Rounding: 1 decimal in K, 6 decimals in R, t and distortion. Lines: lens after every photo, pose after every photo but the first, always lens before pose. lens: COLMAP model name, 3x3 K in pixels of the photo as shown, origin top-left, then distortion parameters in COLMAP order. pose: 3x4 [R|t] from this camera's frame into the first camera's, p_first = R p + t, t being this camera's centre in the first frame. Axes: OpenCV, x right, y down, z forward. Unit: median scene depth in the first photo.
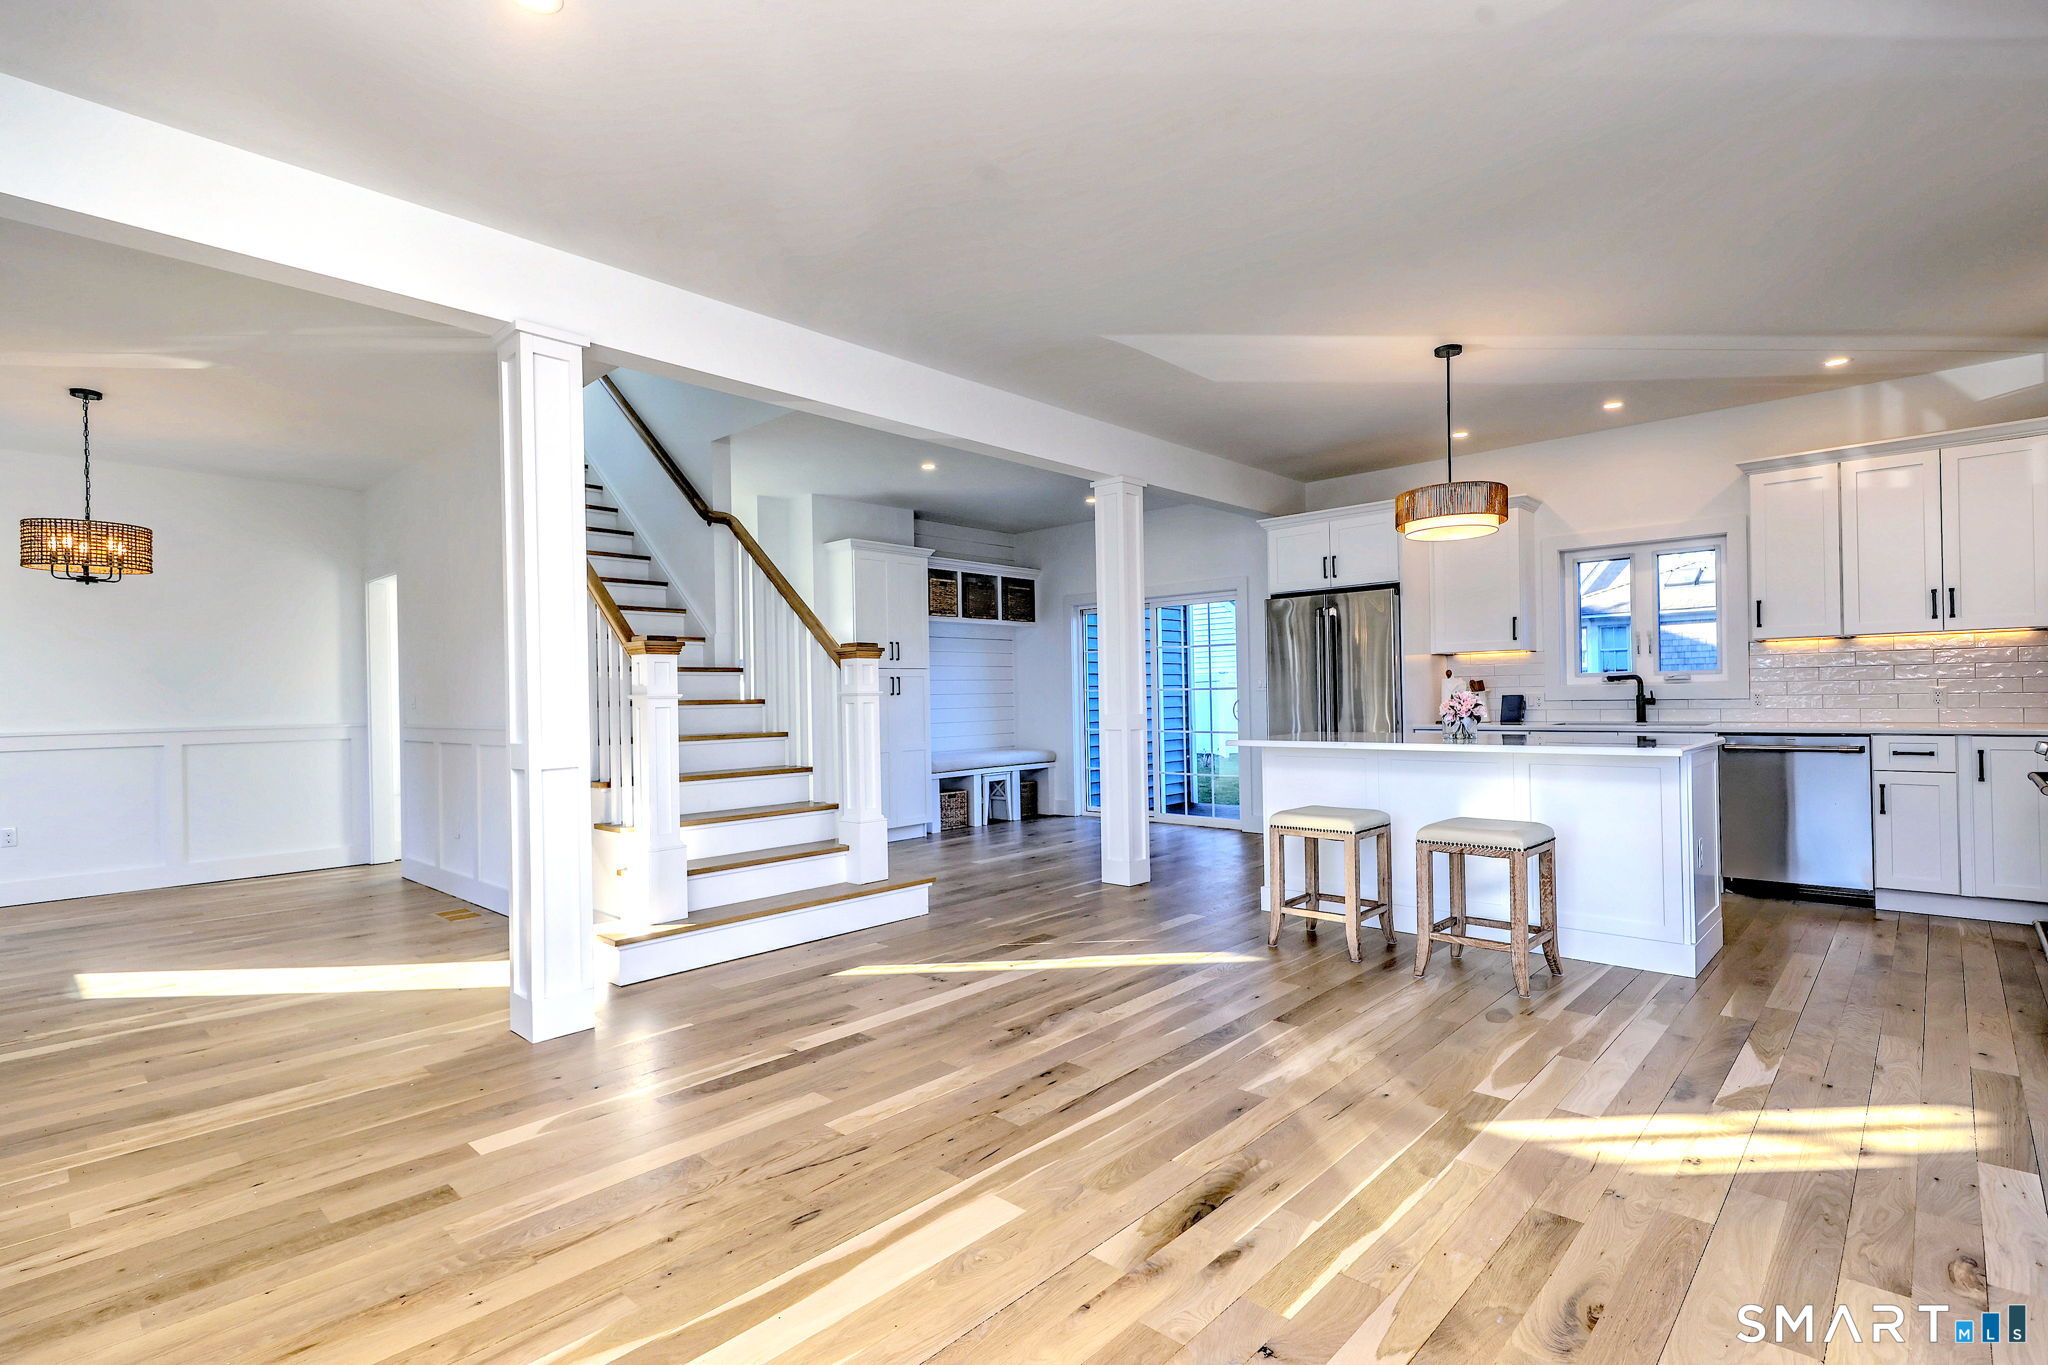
lens RADIAL K [[897.1, 0, 1024.0], [0, 897.1, 682.5], [0, 0, 1]] dist [0.004119, -0.000856]
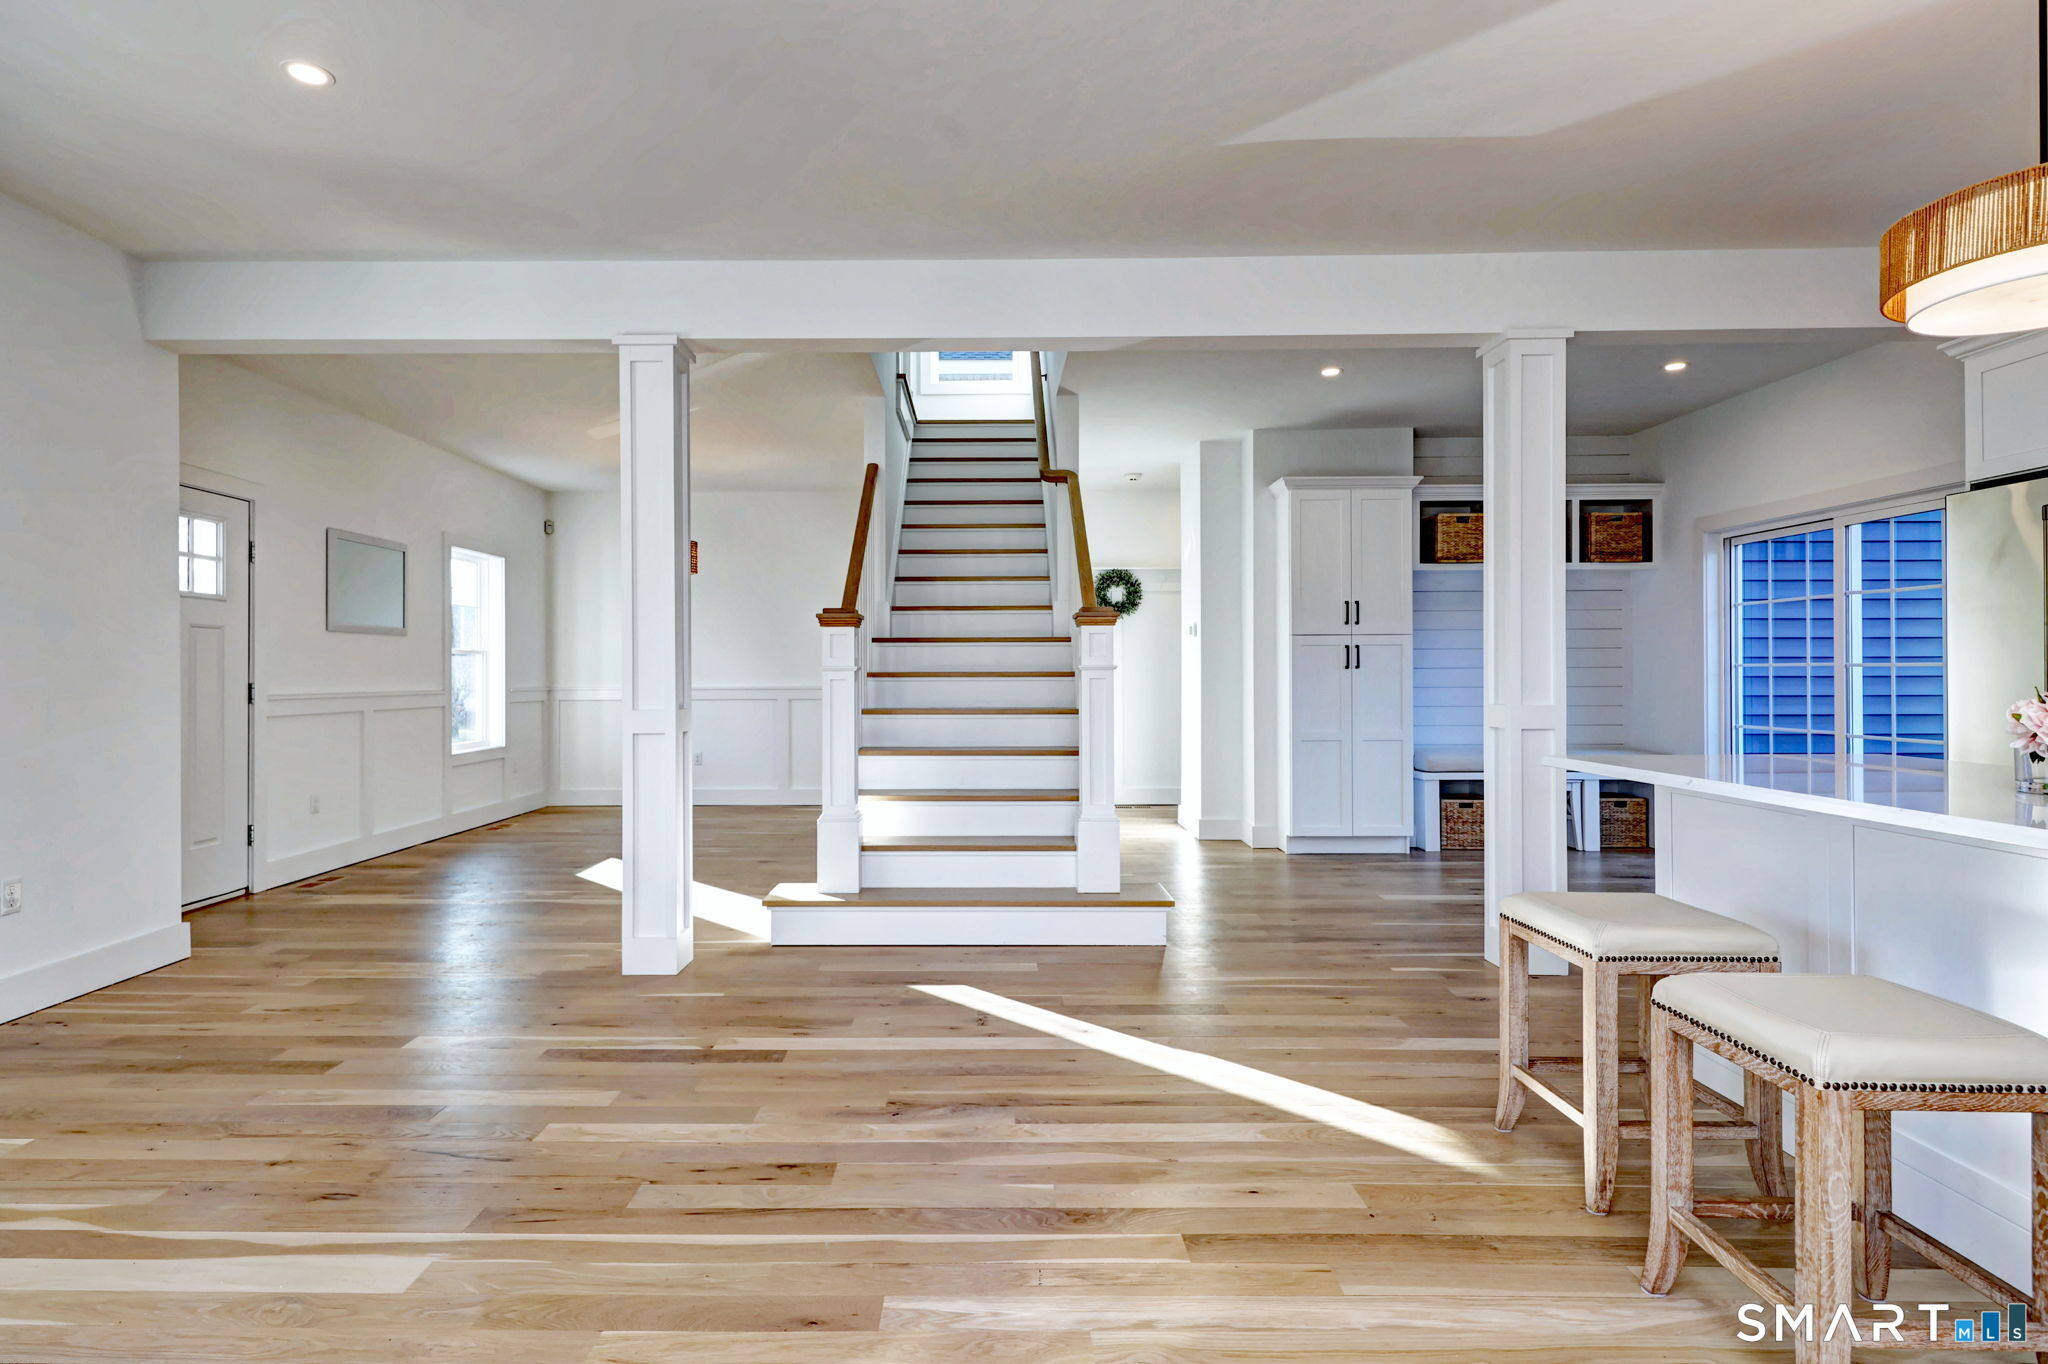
lens RADIAL K [[968.3, 0, 1024.0], [0, 968.3, 682.0], [0, 0, 1]] dist [0.004405, -0.000386]
pose [[0.705381, 0.022221, -0.708480, 0.608566], [0.002128, 0.999438, 0.033465, -0.008664], [0.708825, -0.025113, 0.704937, 0.455334]]
